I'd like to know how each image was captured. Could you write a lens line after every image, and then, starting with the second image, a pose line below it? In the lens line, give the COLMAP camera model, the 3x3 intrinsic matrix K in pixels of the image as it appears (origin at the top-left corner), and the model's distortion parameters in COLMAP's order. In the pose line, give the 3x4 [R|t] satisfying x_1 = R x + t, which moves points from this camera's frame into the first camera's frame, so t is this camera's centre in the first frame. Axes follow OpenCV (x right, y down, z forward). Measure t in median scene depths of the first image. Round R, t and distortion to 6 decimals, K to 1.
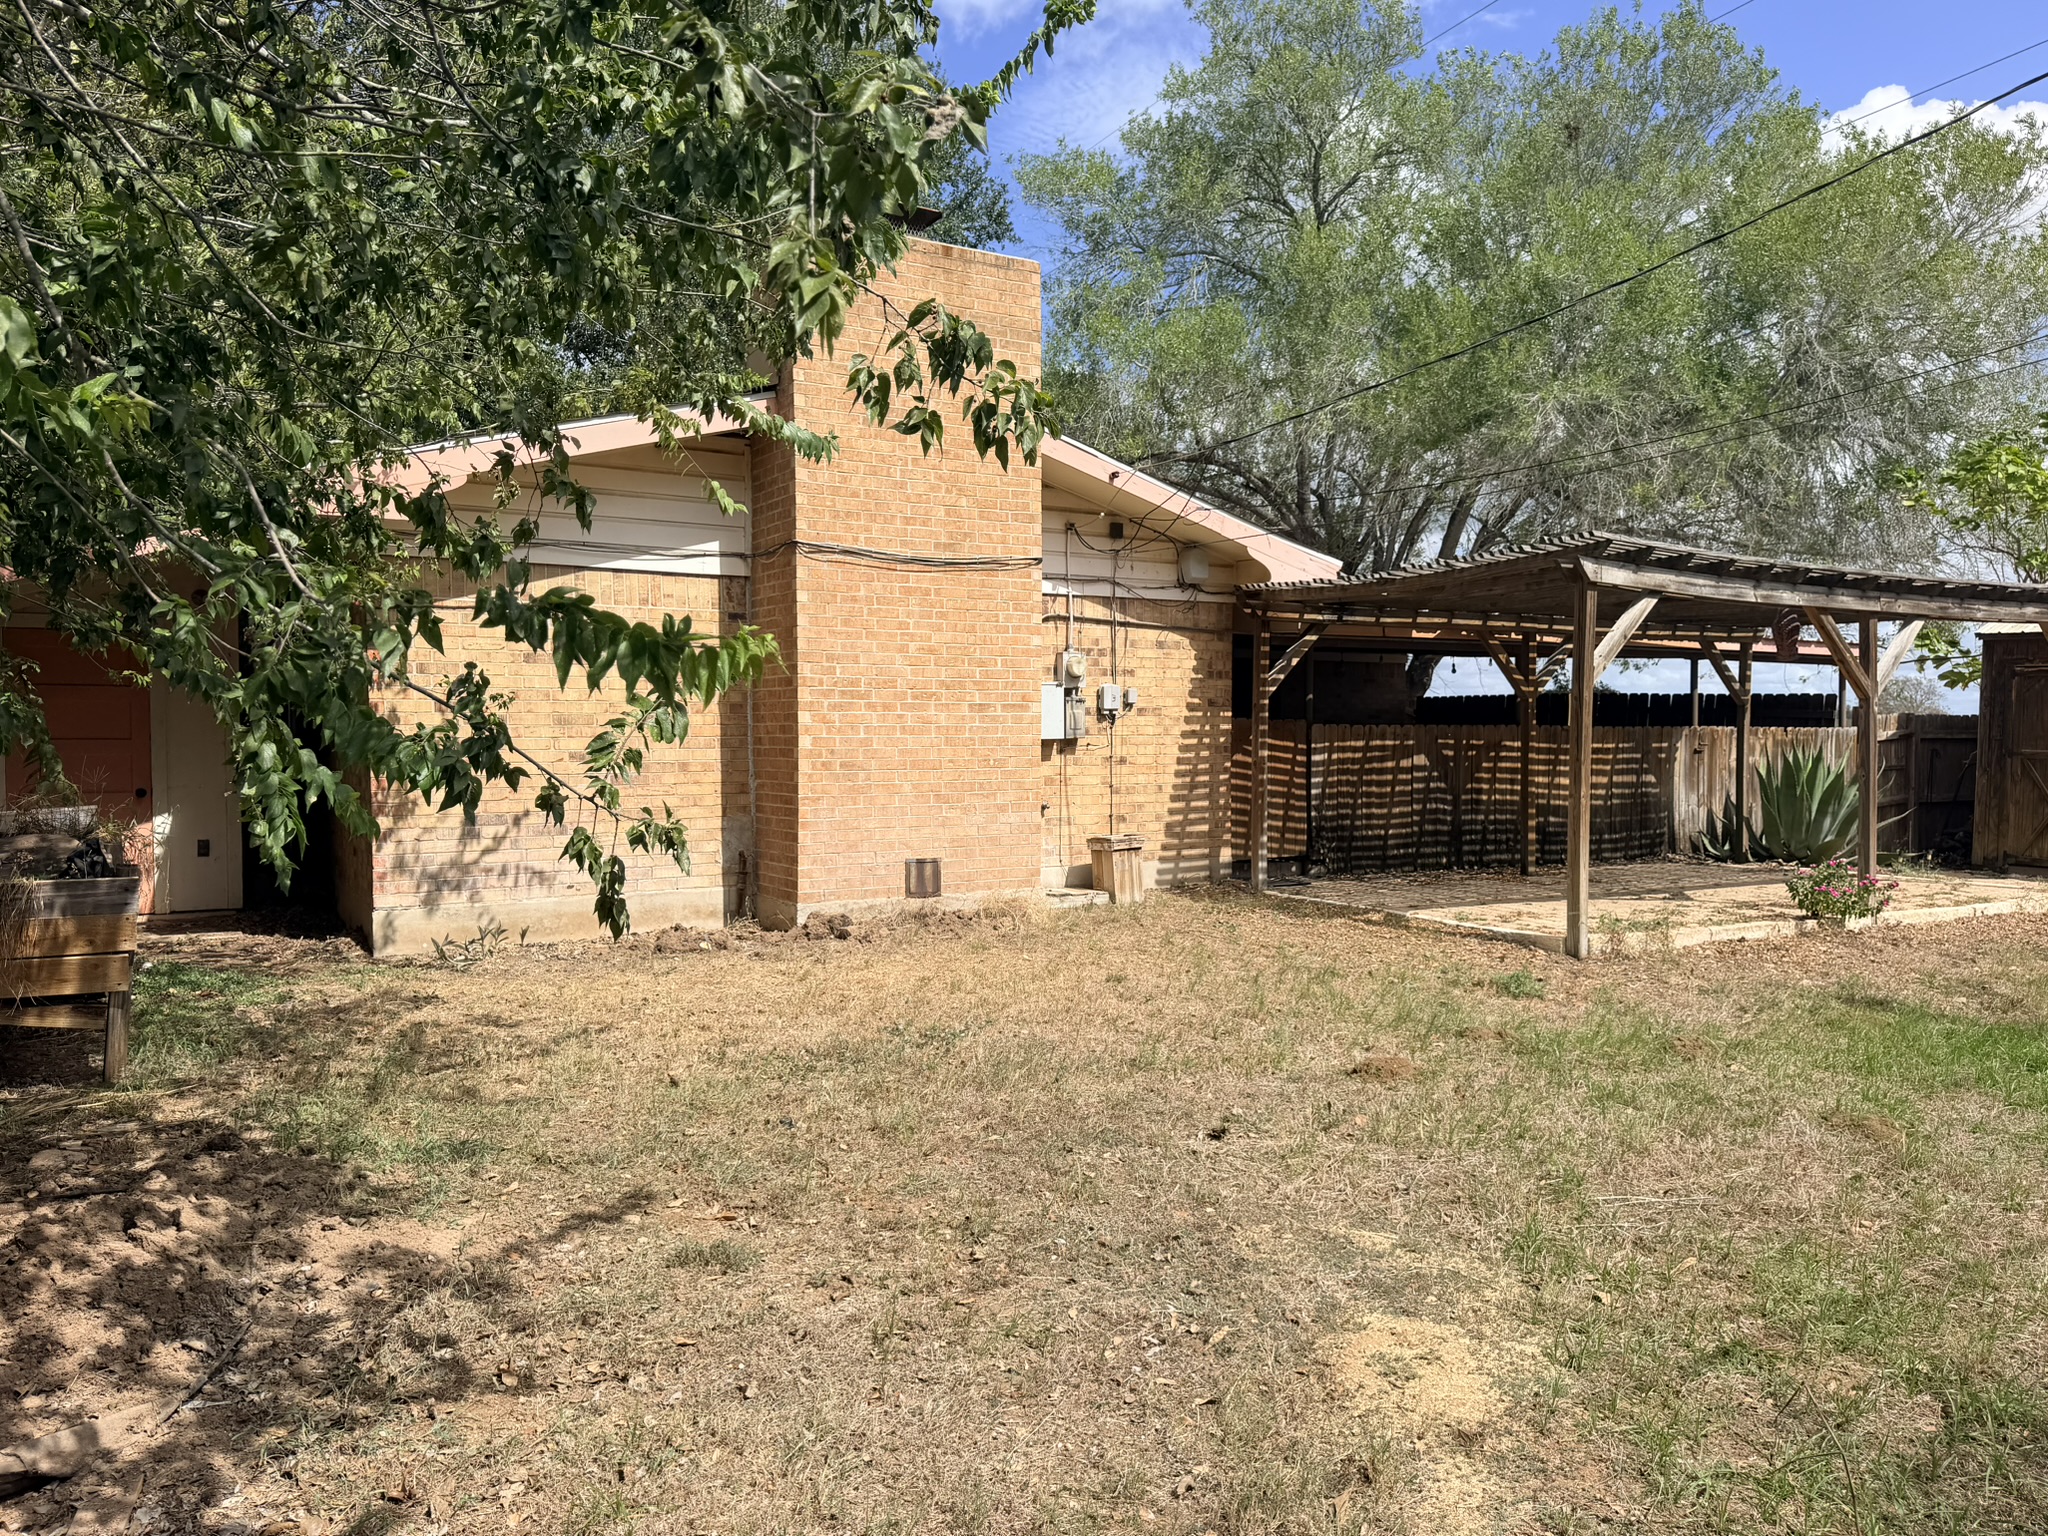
lens RADIAL K [[1449.1, 0, 1029.9], [0, 1449.1, 768.3], [0, 0, 1]] dist [0.067981, -0.090834]
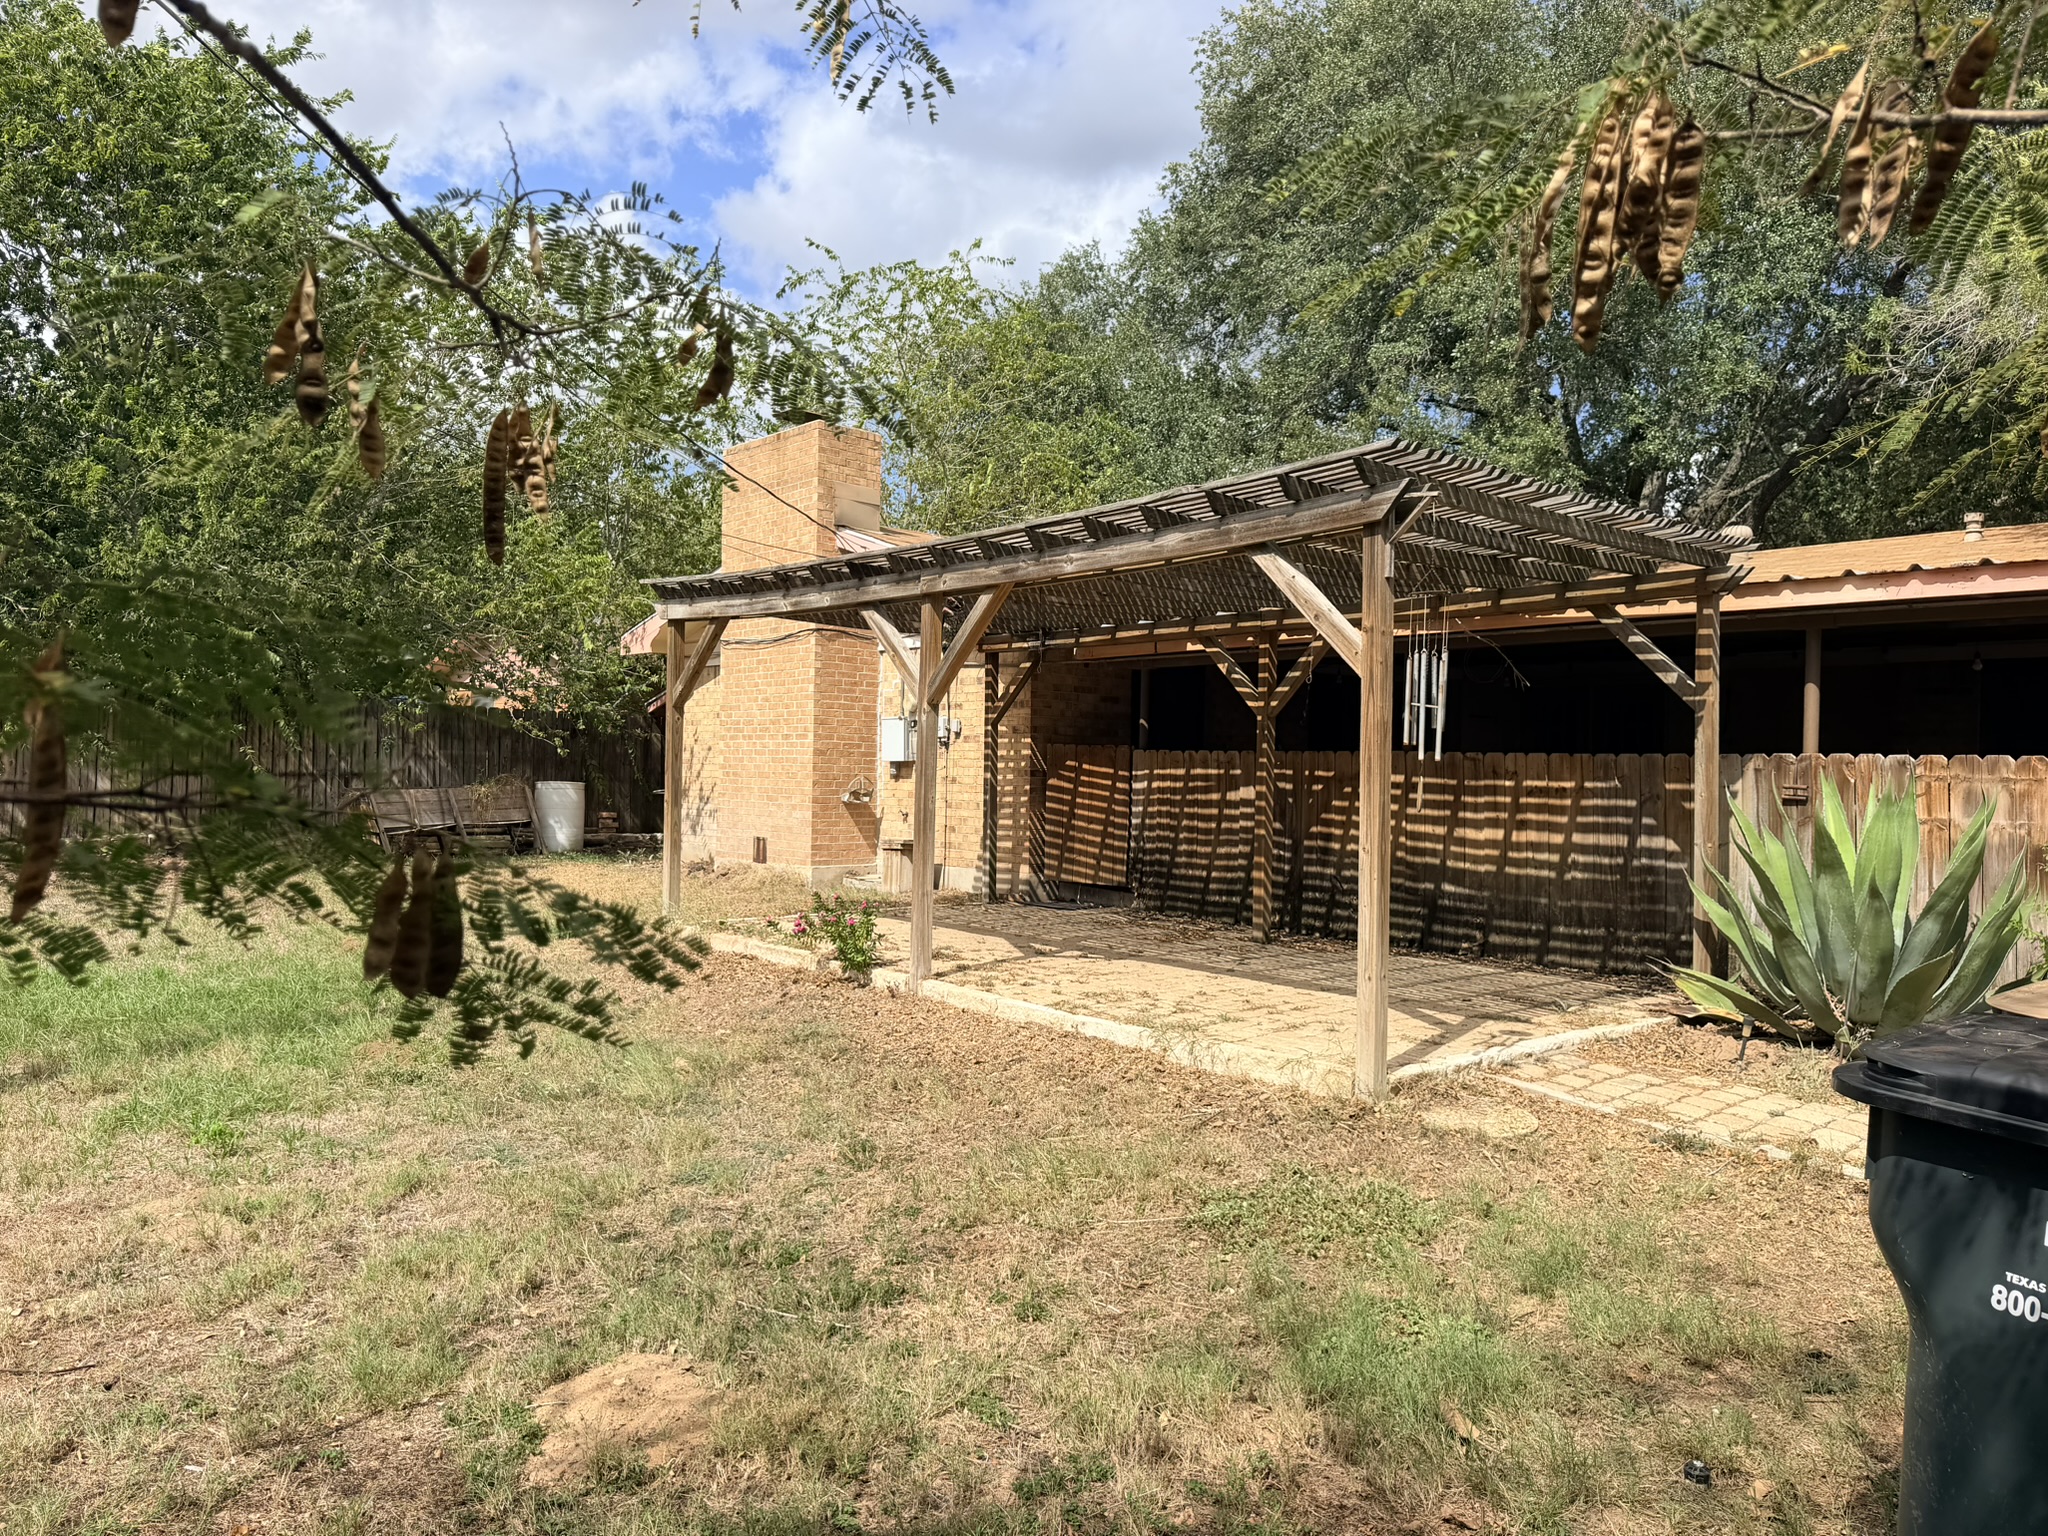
lens RADIAL K [[1449.1, 0, 1031.5], [0, 1449.1, 766.5], [0, 0, 1]] dist [0.067981, -0.090834]
pose [[0.198058, -0.007575, -0.980161, 1.094719], [-0.056898, 0.998195, -0.019211, 0.002286], [0.978537, 0.059574, 0.197270, 0.733588]]
